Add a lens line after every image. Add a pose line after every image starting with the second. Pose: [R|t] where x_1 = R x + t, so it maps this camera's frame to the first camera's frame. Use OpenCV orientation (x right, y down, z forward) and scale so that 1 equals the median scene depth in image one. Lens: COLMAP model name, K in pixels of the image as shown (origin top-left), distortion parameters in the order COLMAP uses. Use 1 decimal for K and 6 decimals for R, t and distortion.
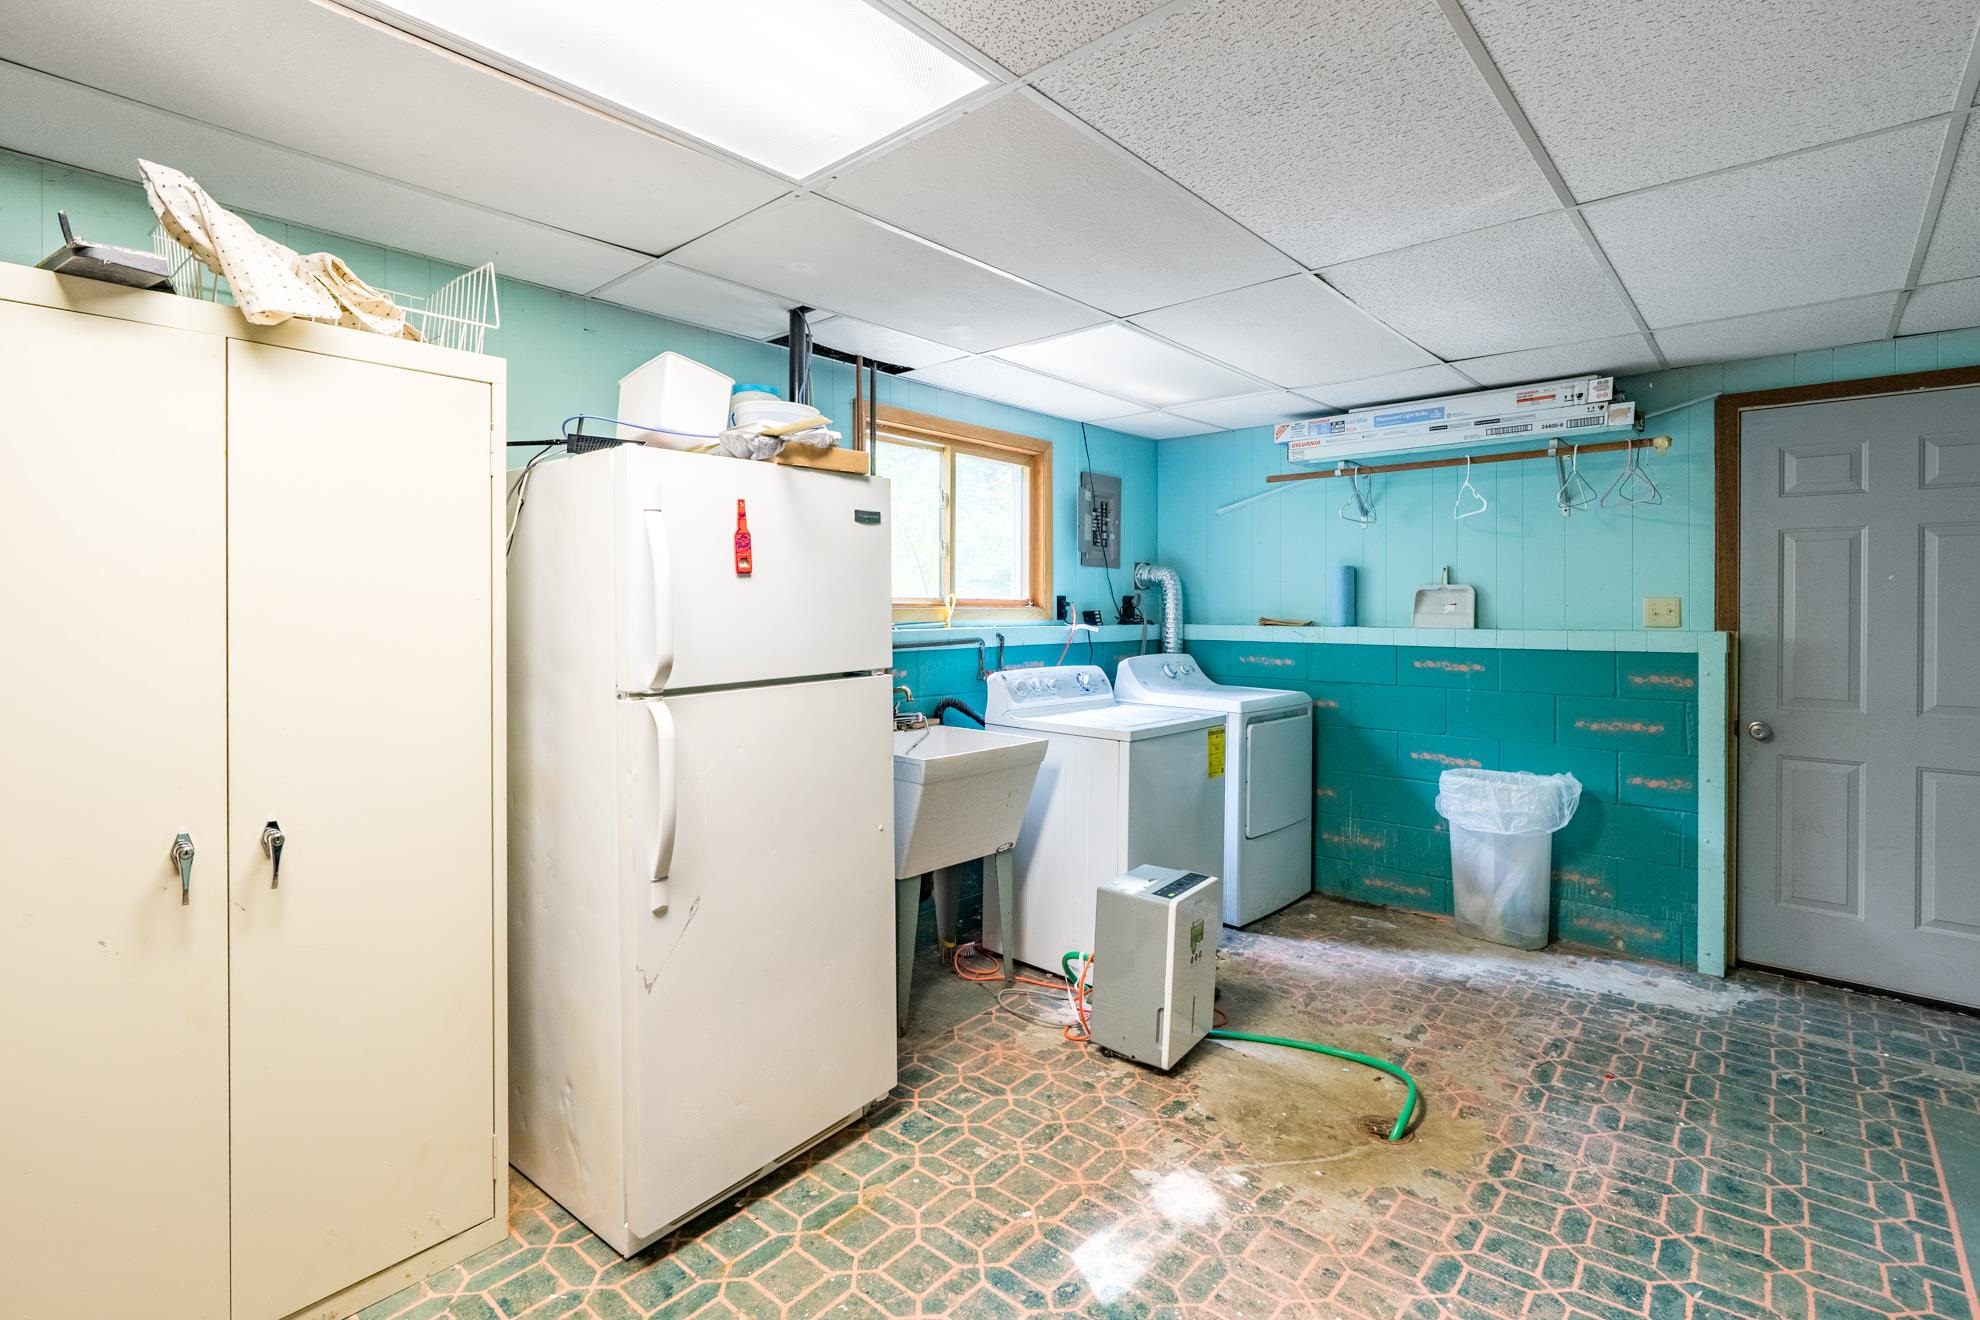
lens RADIAL K [[901.3, 0, 996.3], [0, 901.3, 615.6], [0, 0, 1]] dist [-0.010909, 0.003211]
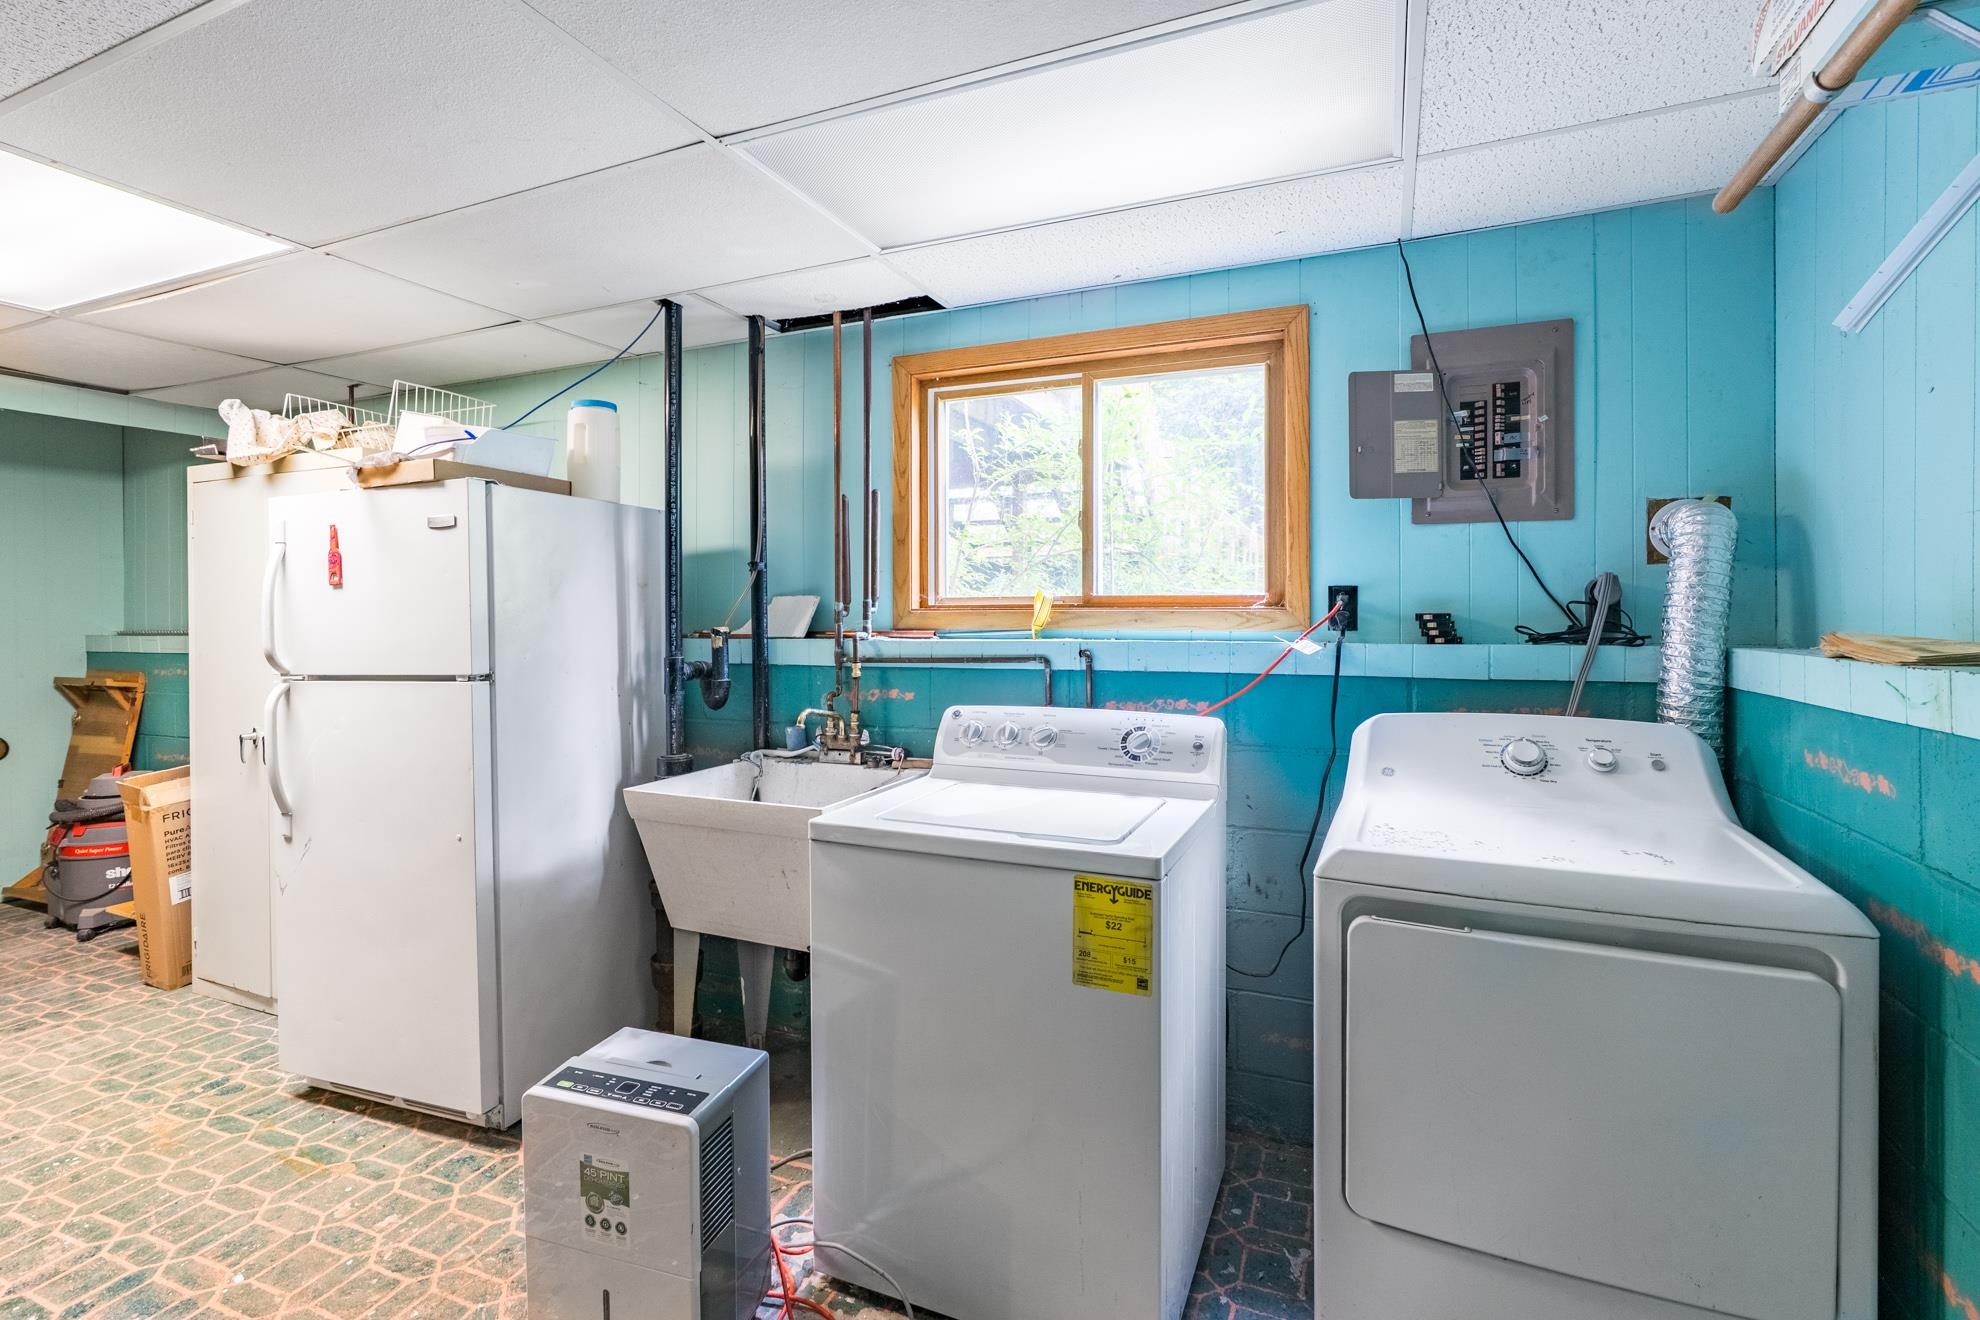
lens RADIAL K [[901.3, 0, 1005.1], [0, 901.3, 617.5], [0, 0, 1]] dist [-0.010909, 0.003211]
pose [[0.333051, 0.003856, -0.942901, 1.025807], [-0.002569, 0.999992, 0.003182, -0.008688], [0.942905, 0.001363, 0.333058, 1.279946]]
